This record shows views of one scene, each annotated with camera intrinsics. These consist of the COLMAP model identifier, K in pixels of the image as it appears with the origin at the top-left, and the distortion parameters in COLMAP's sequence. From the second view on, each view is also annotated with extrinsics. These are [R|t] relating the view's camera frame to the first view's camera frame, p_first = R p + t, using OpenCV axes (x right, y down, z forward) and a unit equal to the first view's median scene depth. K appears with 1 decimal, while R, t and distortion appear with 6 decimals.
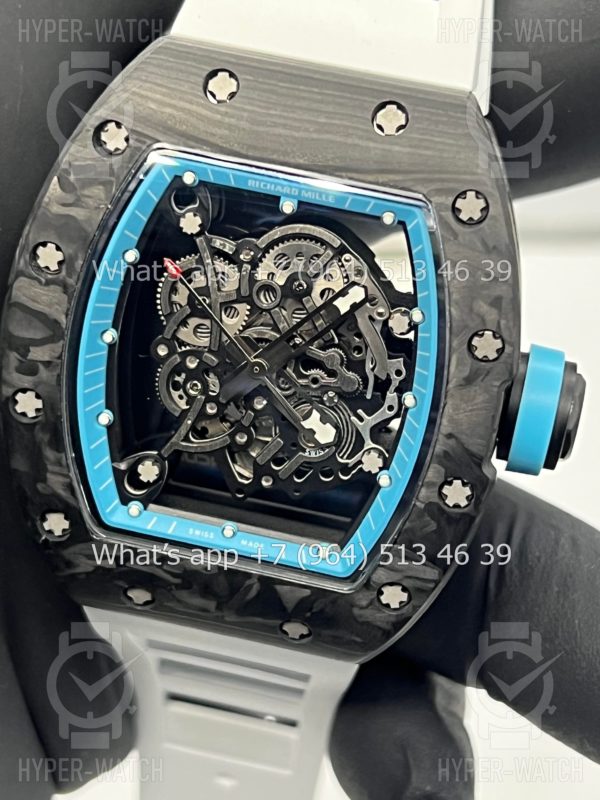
lens RADIAL K [[1896.4, 0, 297.6], [0, 1896.4, 400.6], [0, 0, 1]] dist [0.142967, 0.000000]
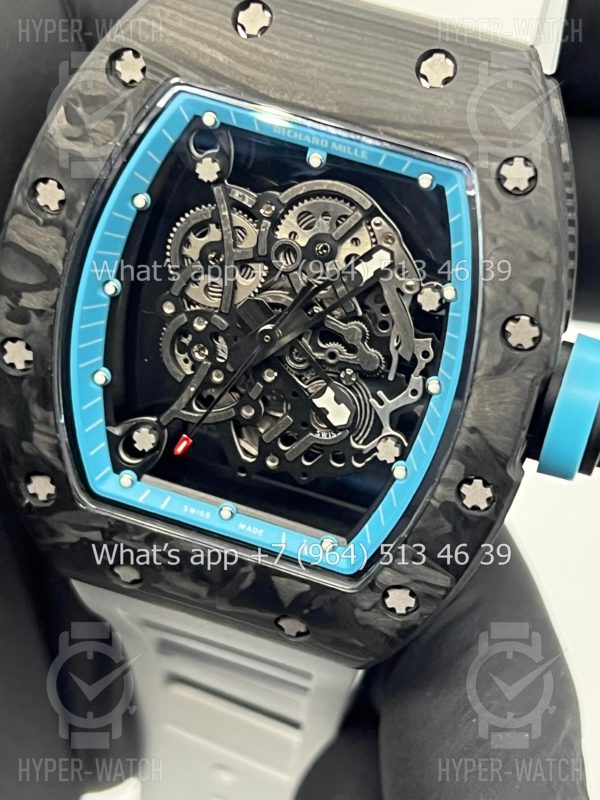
lens RADIAL K [[1896.4, 0, 300.0], [0, 1896.4, 409.1], [0, 0, 1]] dist [0.142967, 0.000000]
pose [[0.994207, 0.084765, -0.066092, 0.056015], [-0.082895, 0.996090, 0.030539, -0.011358], [0.068422, -0.024884, 0.997346, 0.100171]]
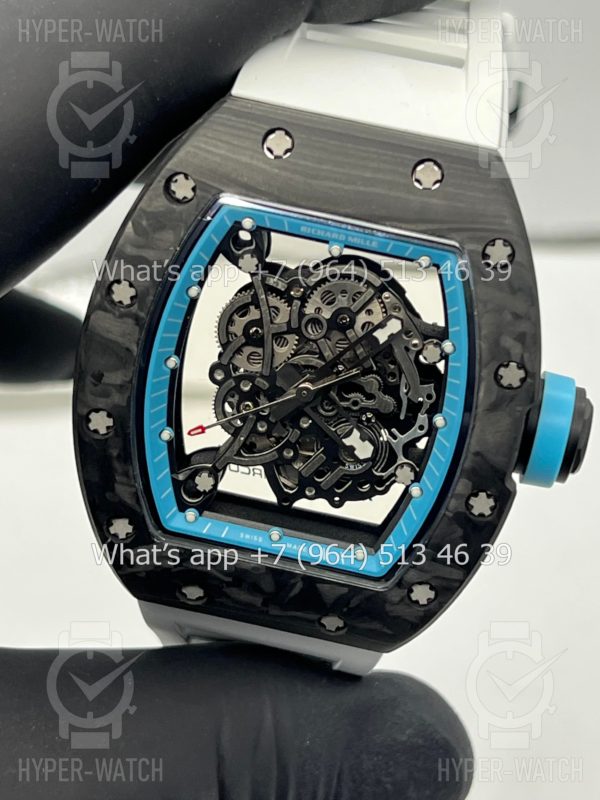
lens RADIAL K [[1896.4, 0, 287.0], [0, 1896.4, 402.3], [0, 0, 1]] dist [0.142967, 0.000000]
pose [[0.998845, 0.006453, 0.047621, -0.085868], [-0.007213, 0.999849, 0.015799, -0.028772], [-0.047512, -0.016124, 0.998741, -0.126487]]
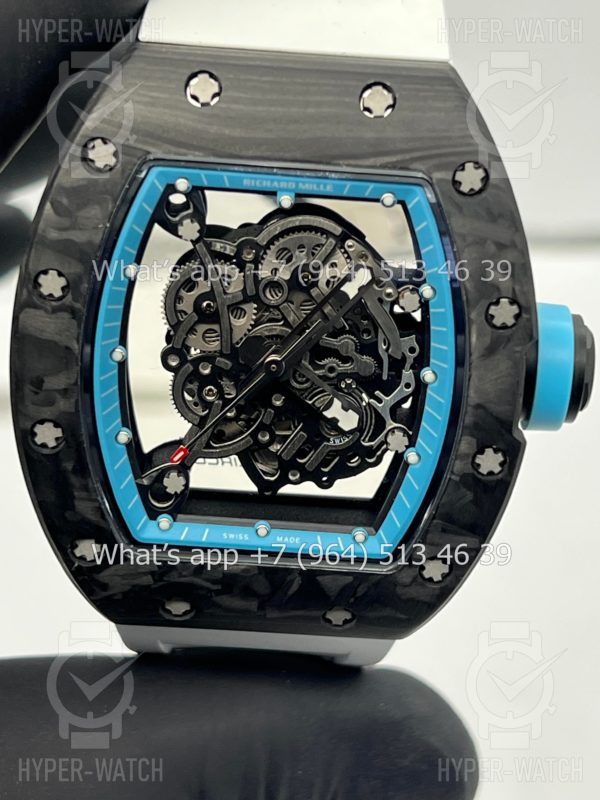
lens RADIAL K [[1896.4, 0, 297.7], [0, 1896.4, 403.9], [0, 0, 1]] dist [0.142967, 0.000000]
pose [[0.982955, -0.144239, 0.113989, -0.125490], [0.139258, 0.988964, 0.050562, -0.045897], [-0.120024, -0.033826, 0.992195, 0.011113]]
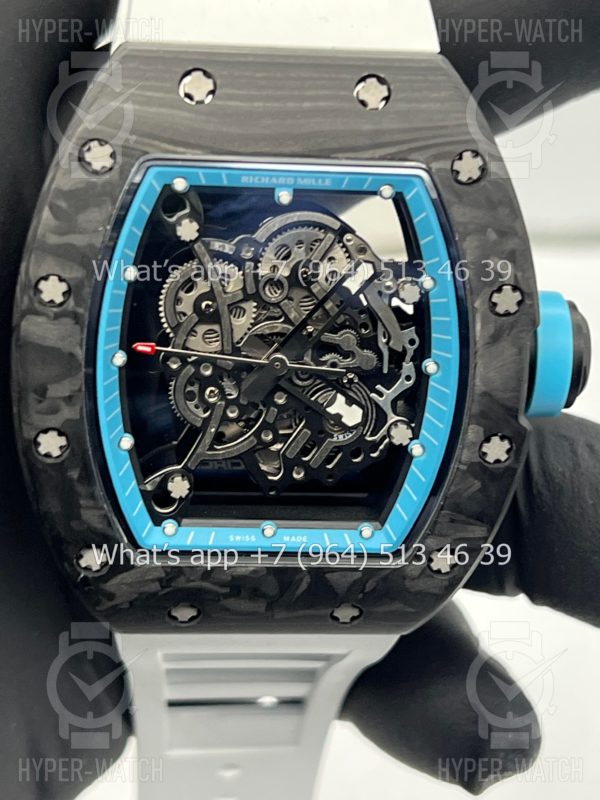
lens RADIAL K [[1896.4, 0, 298.2], [0, 1896.4, 406.5], [0, 0, 1]] dist [0.142967, 0.000000]
pose [[0.961985, -0.188386, 0.197728, -0.210519], [0.181158, 0.981959, 0.054197, -0.046704], [-0.204371, -0.016317, 0.978758, 0.031089]]
